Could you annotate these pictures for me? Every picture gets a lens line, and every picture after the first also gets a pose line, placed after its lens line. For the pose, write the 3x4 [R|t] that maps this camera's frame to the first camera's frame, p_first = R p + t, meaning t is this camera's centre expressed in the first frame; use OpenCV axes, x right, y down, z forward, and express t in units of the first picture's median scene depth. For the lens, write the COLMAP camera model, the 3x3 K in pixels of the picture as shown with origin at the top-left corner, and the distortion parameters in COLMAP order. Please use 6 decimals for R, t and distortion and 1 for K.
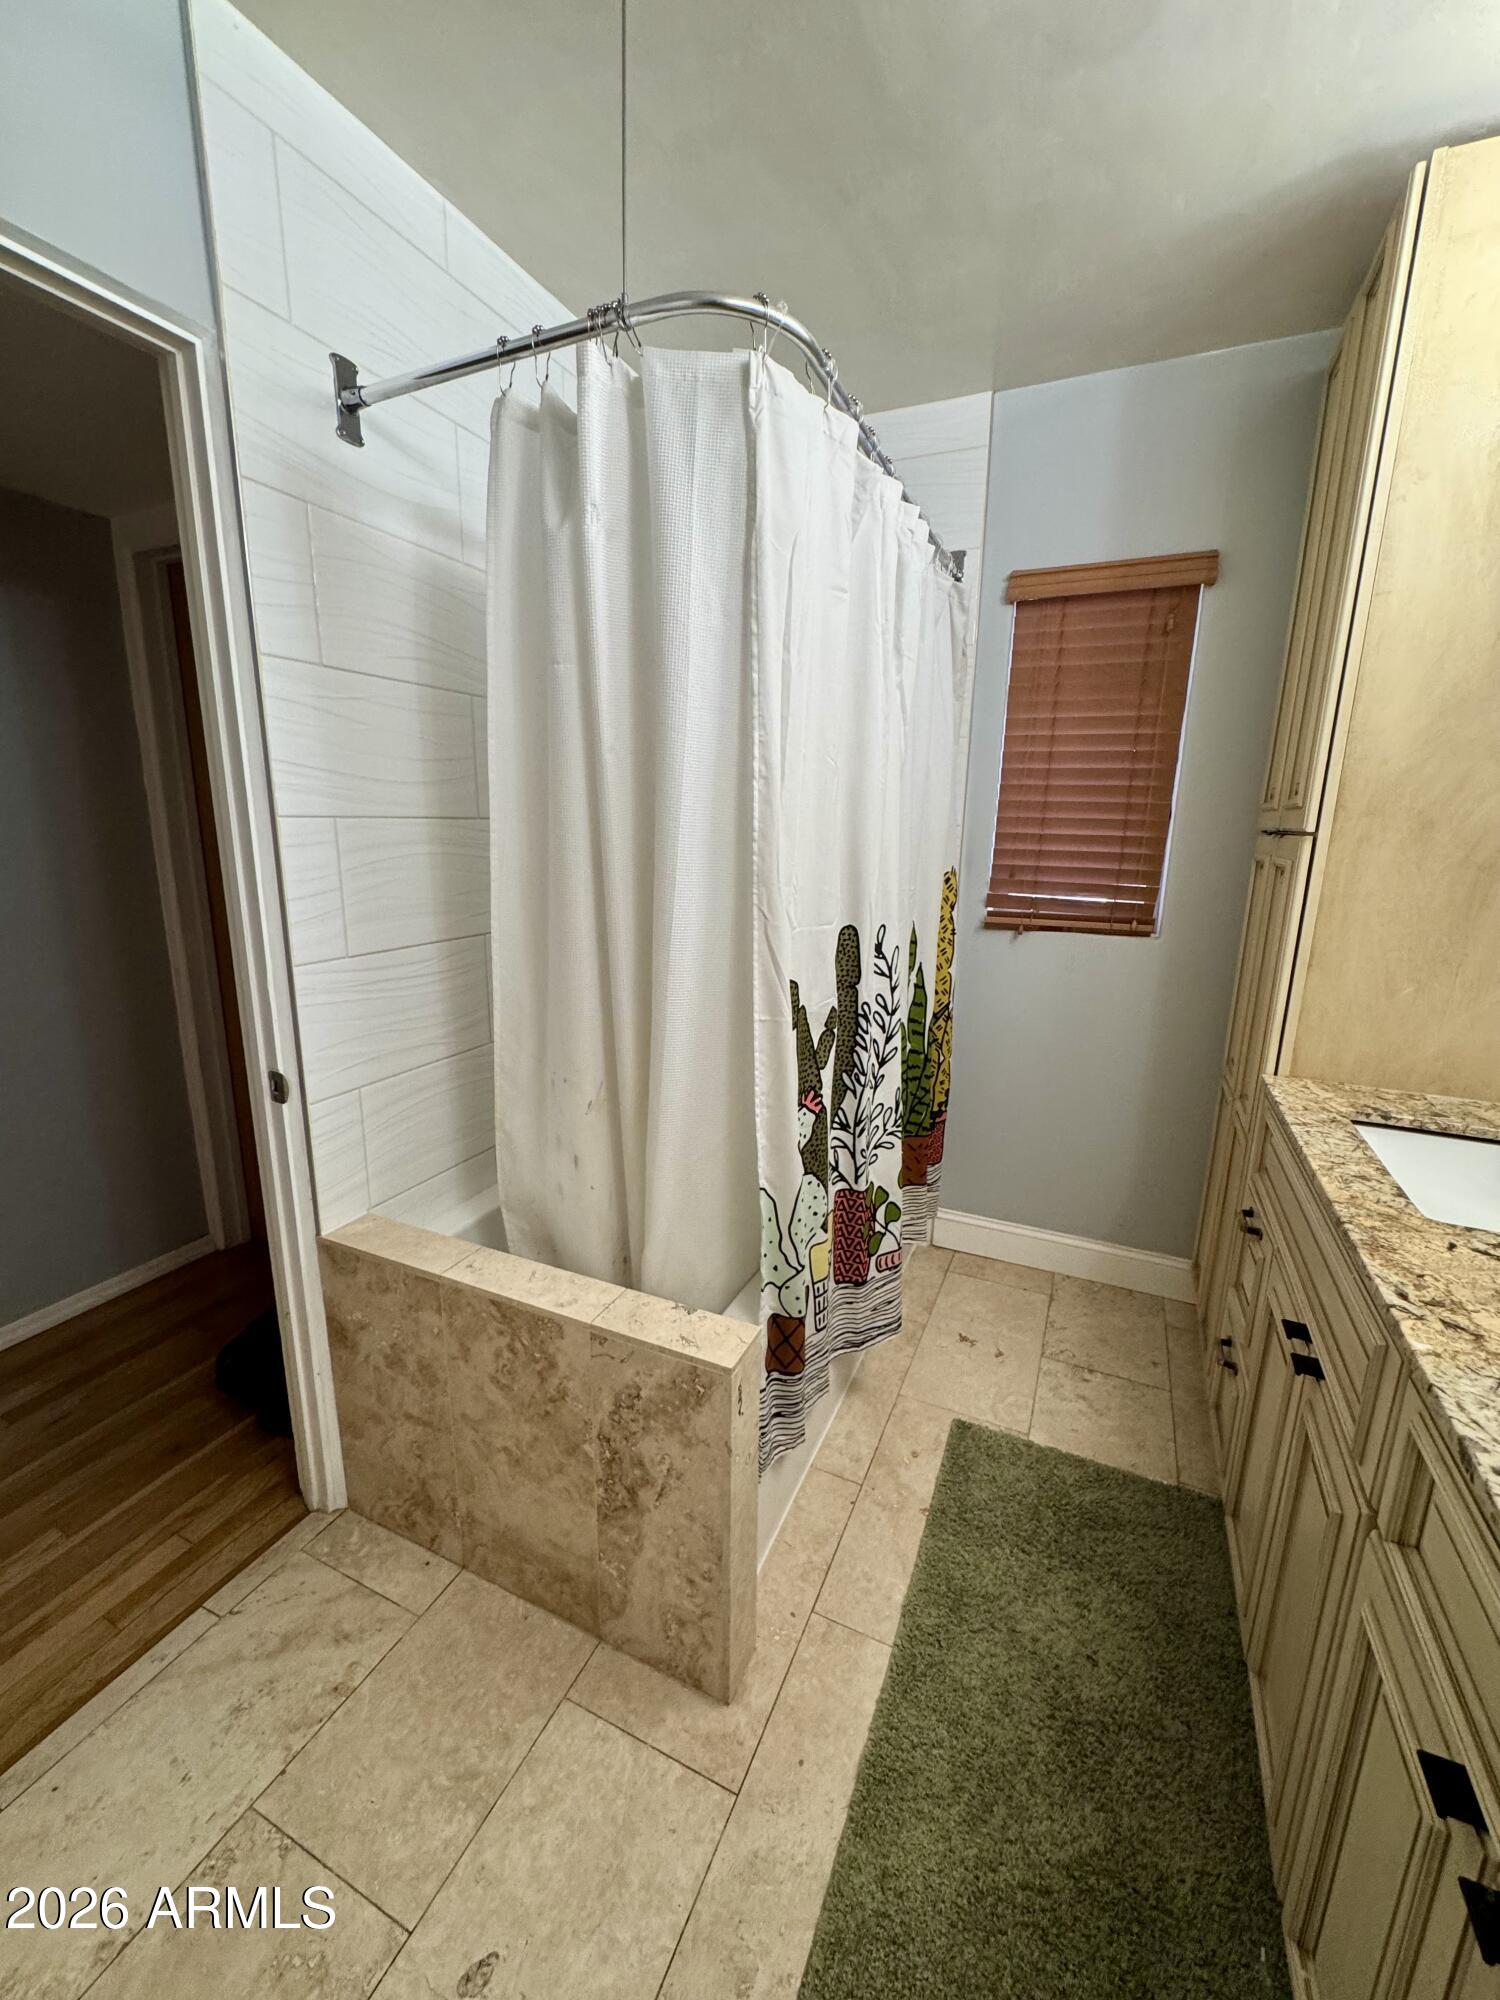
lens RADIAL K [[803.6, 0, 749.9], [0, 803.6, 1000.1], [0, 0, 1]] dist [-0.000974, -0.000135]
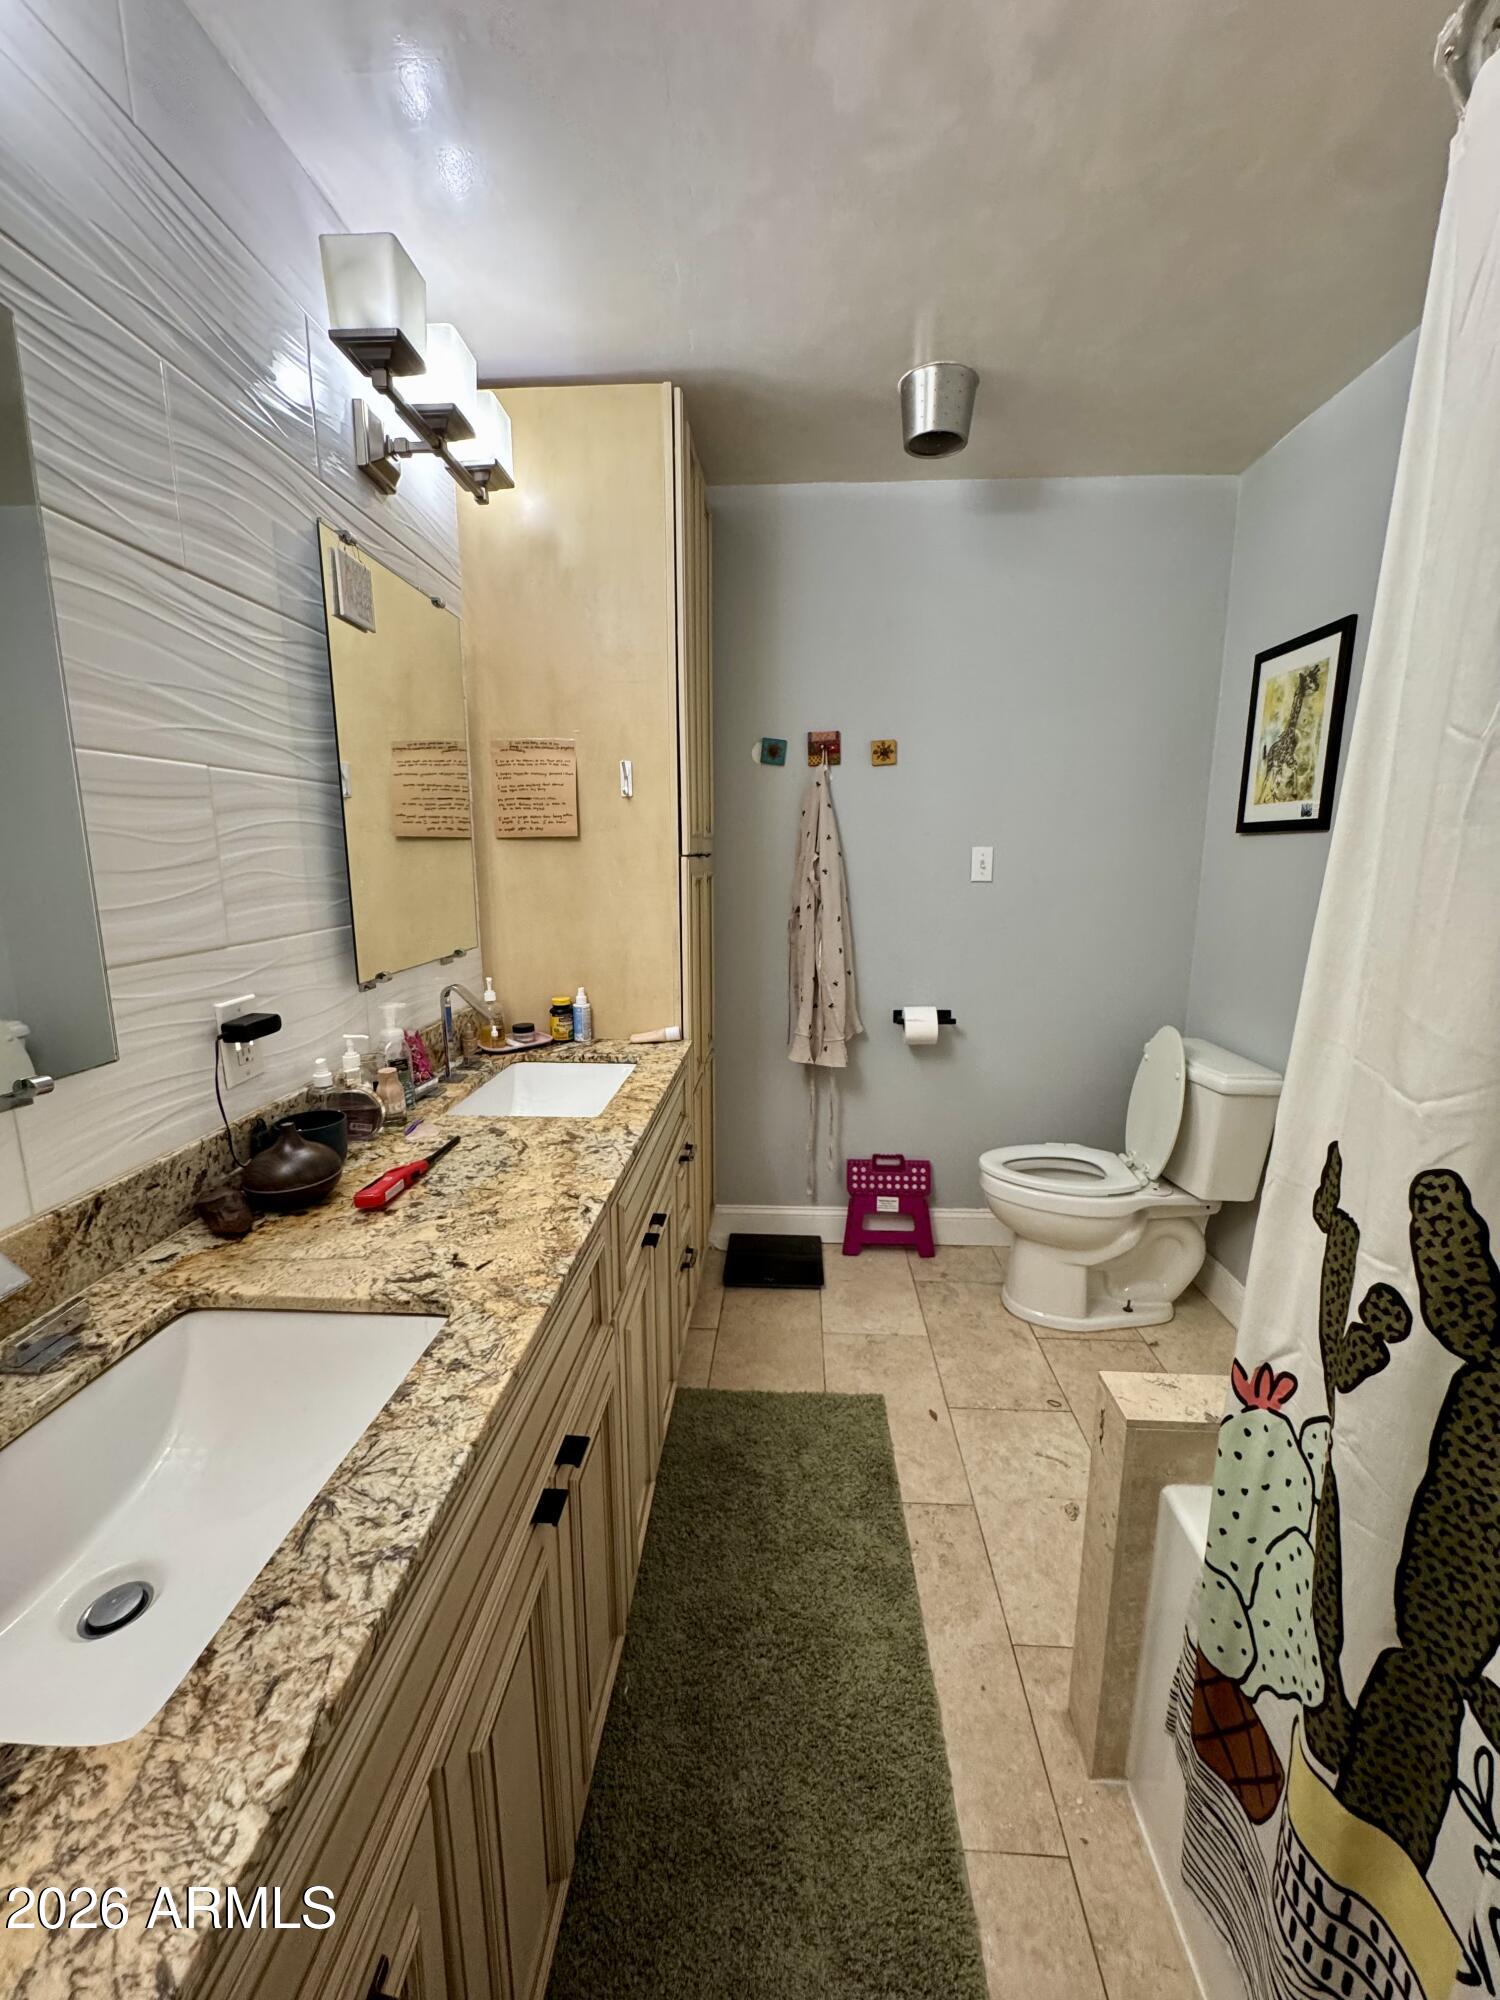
lens RADIAL K [[803.6, 0, 749.9], [0, 803.6, 1004.2], [0, 0, 1]] dist [-0.000974, -0.000135]
pose [[-0.931907, 0.054000, -0.358656, 0.798435], [-0.092612, 0.920647, 0.379251, -0.362613], [0.350675, 0.386643, -0.852956, 1.633726]]
